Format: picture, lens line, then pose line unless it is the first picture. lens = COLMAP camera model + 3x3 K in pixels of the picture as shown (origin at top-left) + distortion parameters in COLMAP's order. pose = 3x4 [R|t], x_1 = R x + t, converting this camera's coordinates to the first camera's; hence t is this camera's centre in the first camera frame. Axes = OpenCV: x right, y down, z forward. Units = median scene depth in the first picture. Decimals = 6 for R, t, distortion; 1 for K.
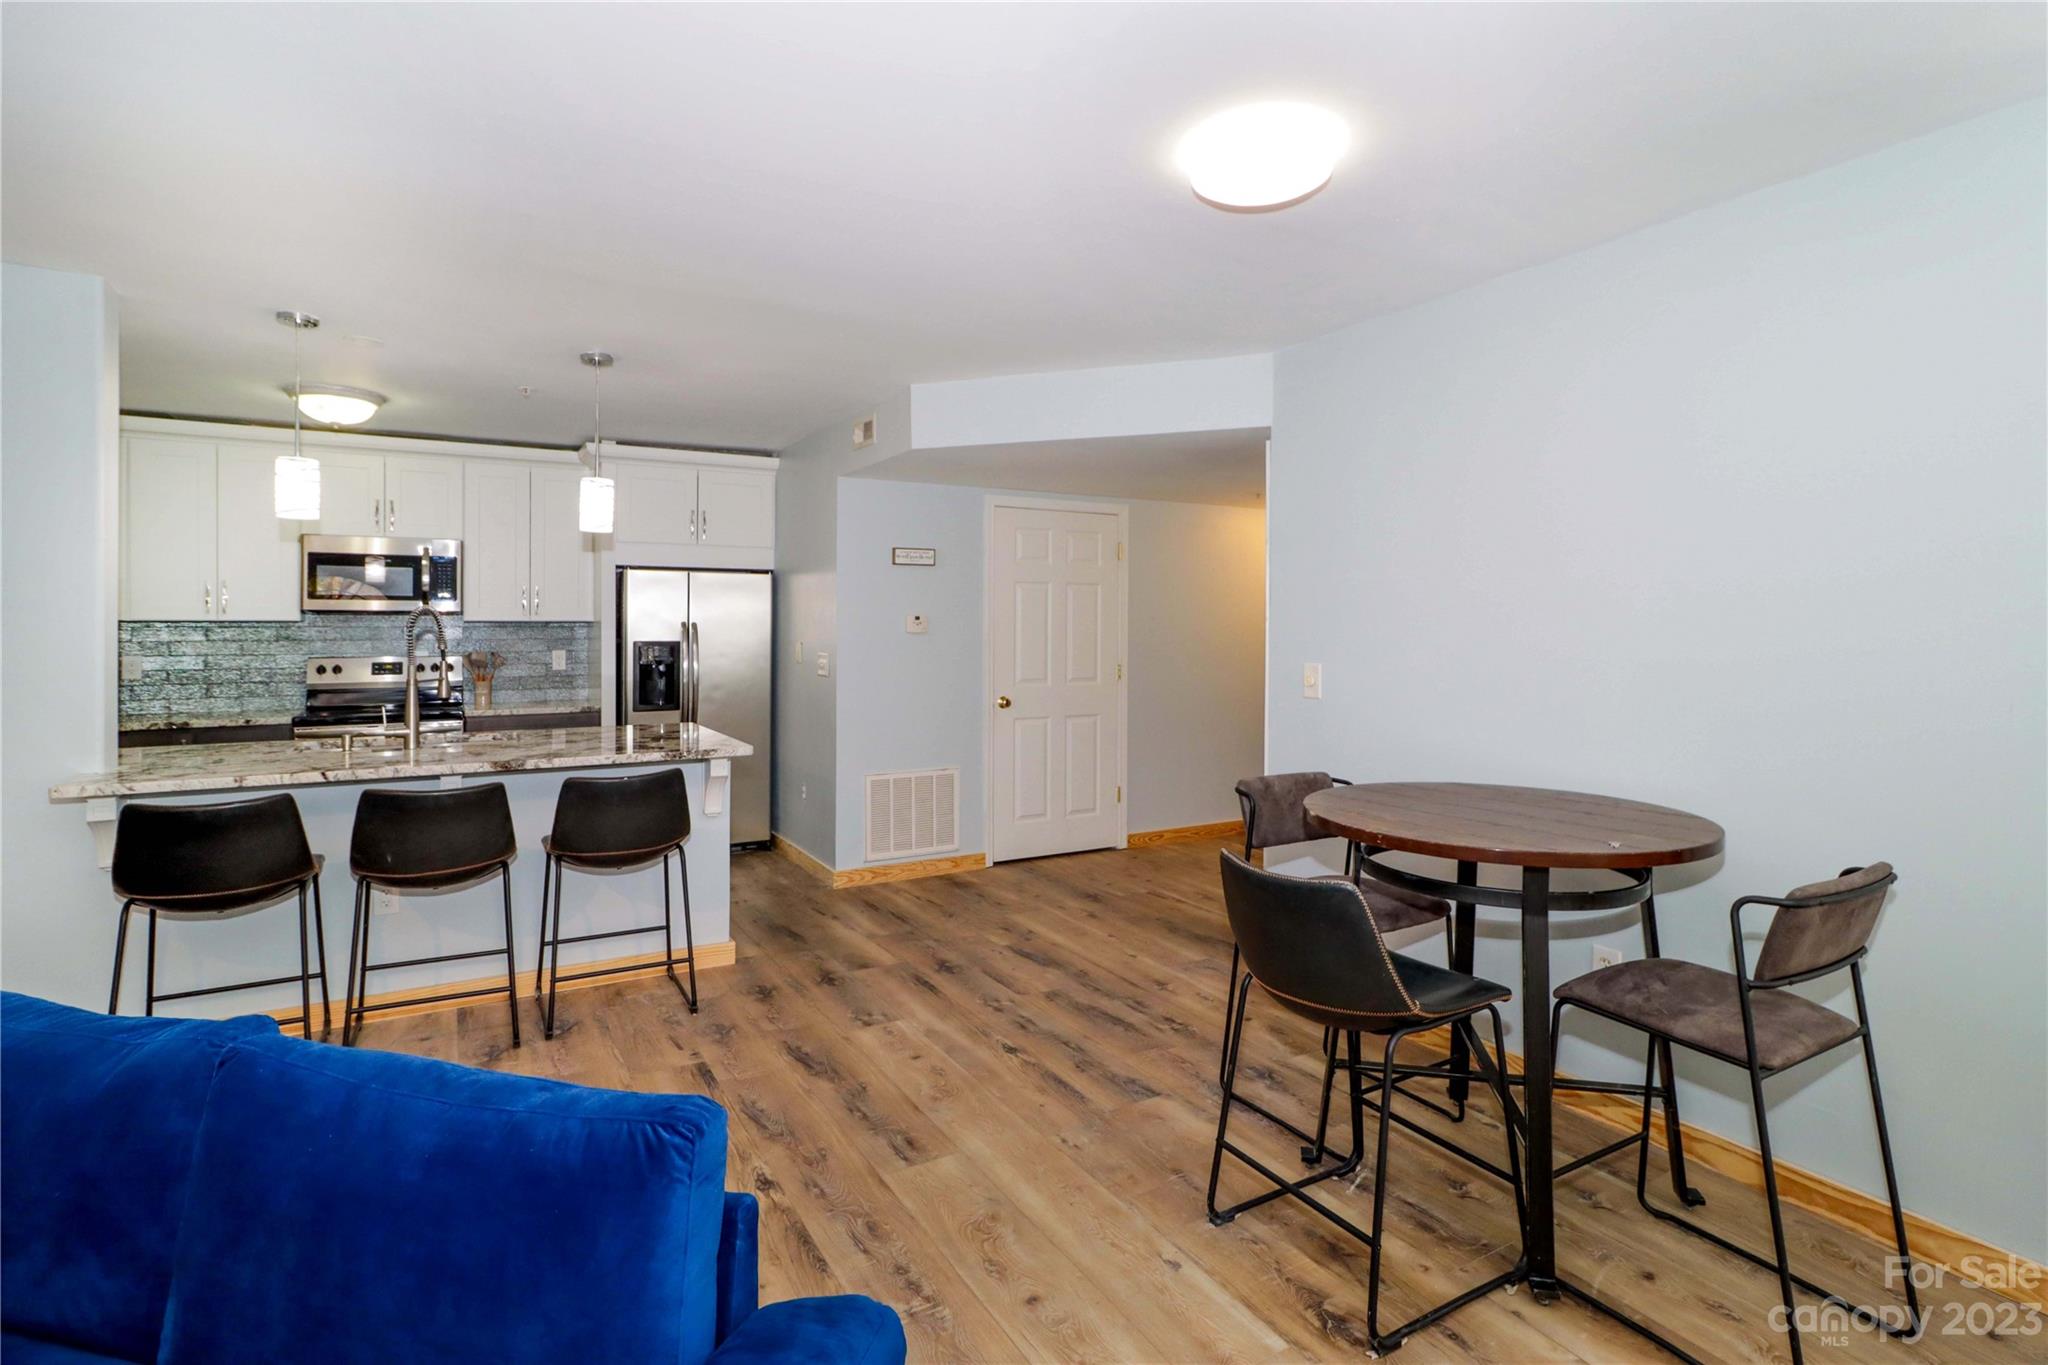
lens RADIAL K [[1021.6, 0, 1018.5], [0, 1021.6, 622.4], [0, 0, 1]] dist [-0.001635, -0.000094]
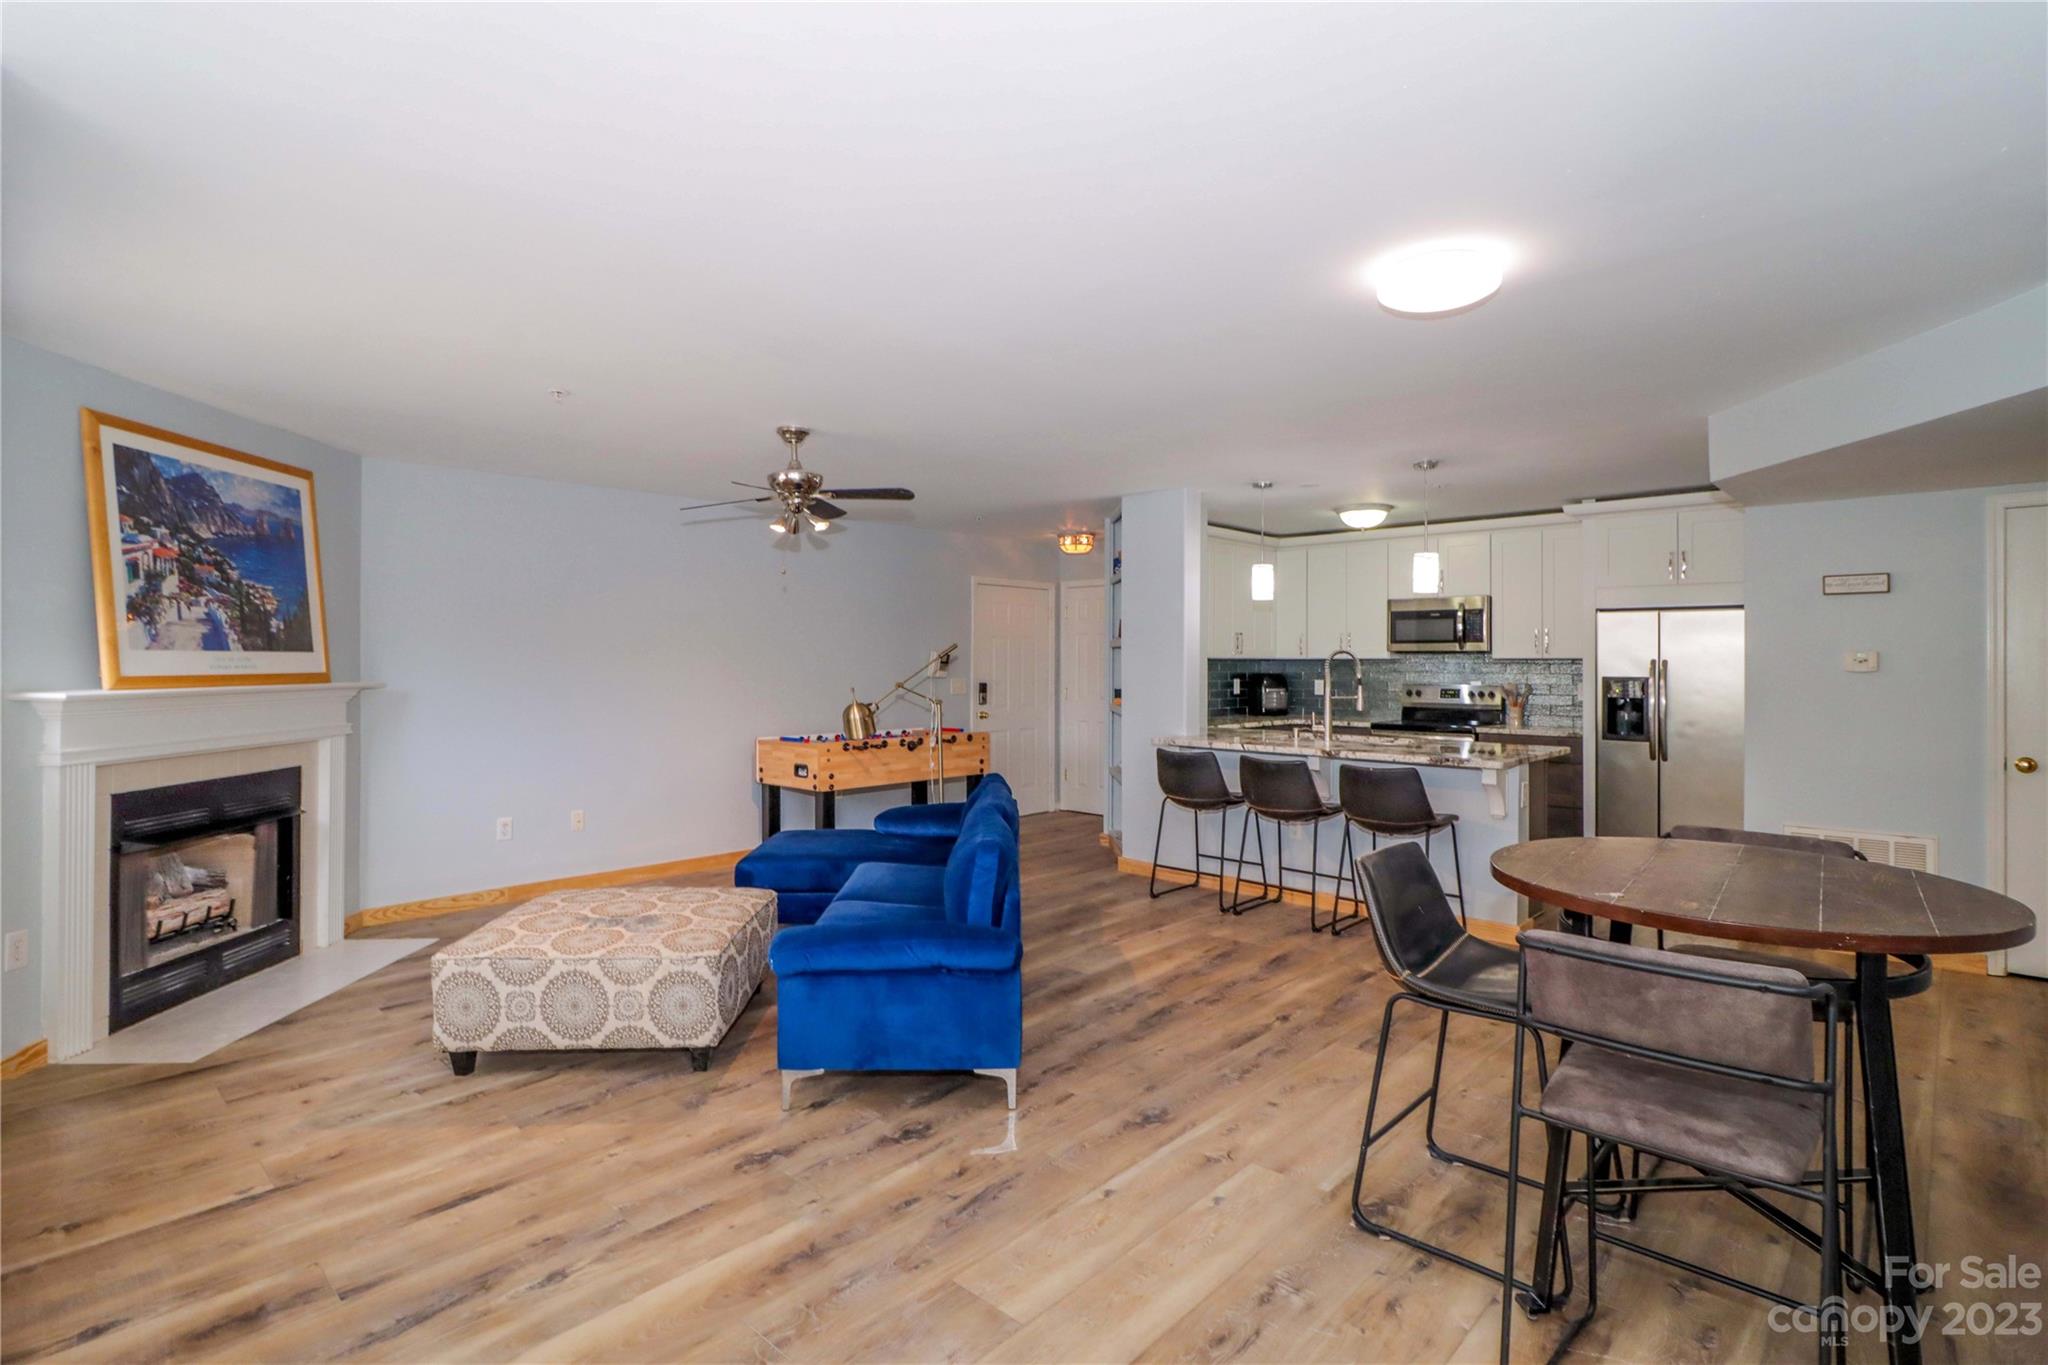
lens RADIAL K [[999.1, 0, 1030.2], [0, 999.1, 660.3], [0, 0, 1]] dist [0.000052, 0.000151]
pose [[0.294107, 0.000048, -0.955773, 0.504190], [-0.000146, 1.000000, 0.000005, 0.000742], [0.955772, 0.000138, 0.294107, 0.082019]]
